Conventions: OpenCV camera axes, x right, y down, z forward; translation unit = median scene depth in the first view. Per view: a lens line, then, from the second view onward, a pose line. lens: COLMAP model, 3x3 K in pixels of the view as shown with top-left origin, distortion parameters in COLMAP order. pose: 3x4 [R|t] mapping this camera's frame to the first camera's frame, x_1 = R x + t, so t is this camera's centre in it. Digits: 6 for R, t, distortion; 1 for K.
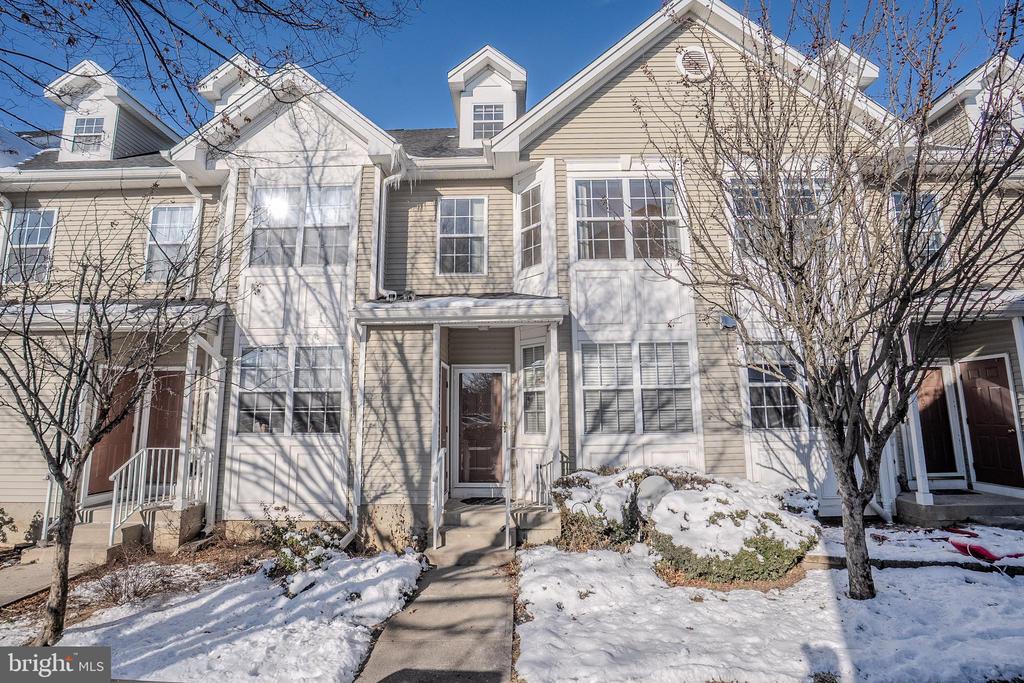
lens RADIAL K [[476.9, 0, 506.4], [0, 476.9, 344.6], [0, 0, 1]] dist [-0.066178, 0.025492]
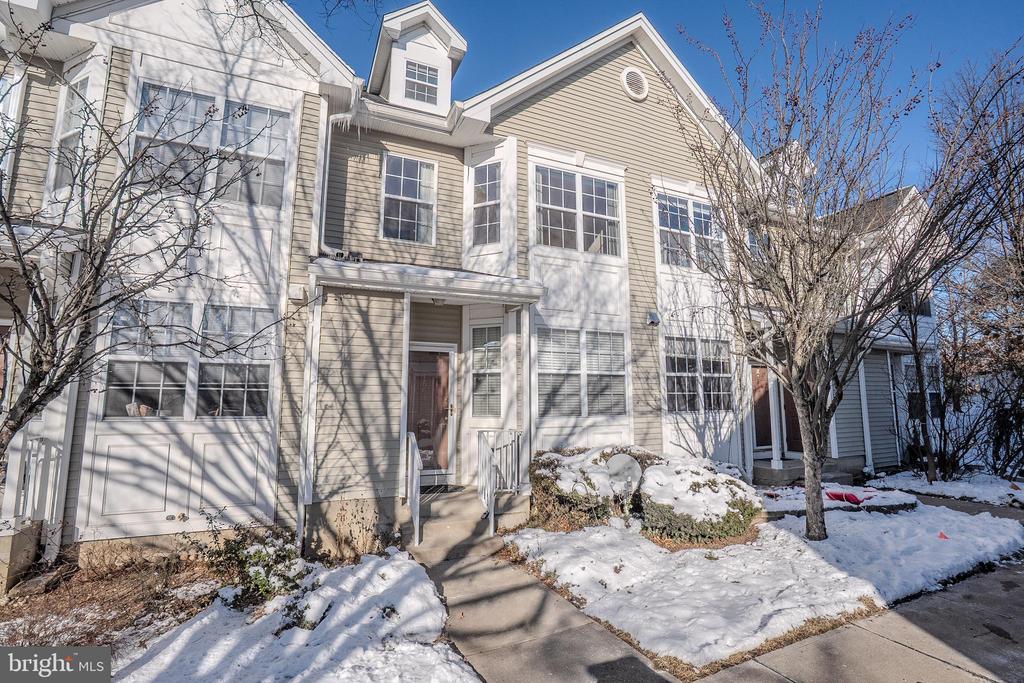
lens RADIAL K [[469.3, 0, 513.0], [0, 469.3, 343.0], [0, 0, 1]] dist [-0.064135, 0.024709]
pose [[0.905471, 0.061178, 0.419975, -0.307739], [-0.068434, 0.997653, 0.002215, 0.032158], [-0.418854, -0.030746, 0.907533, 0.118136]]
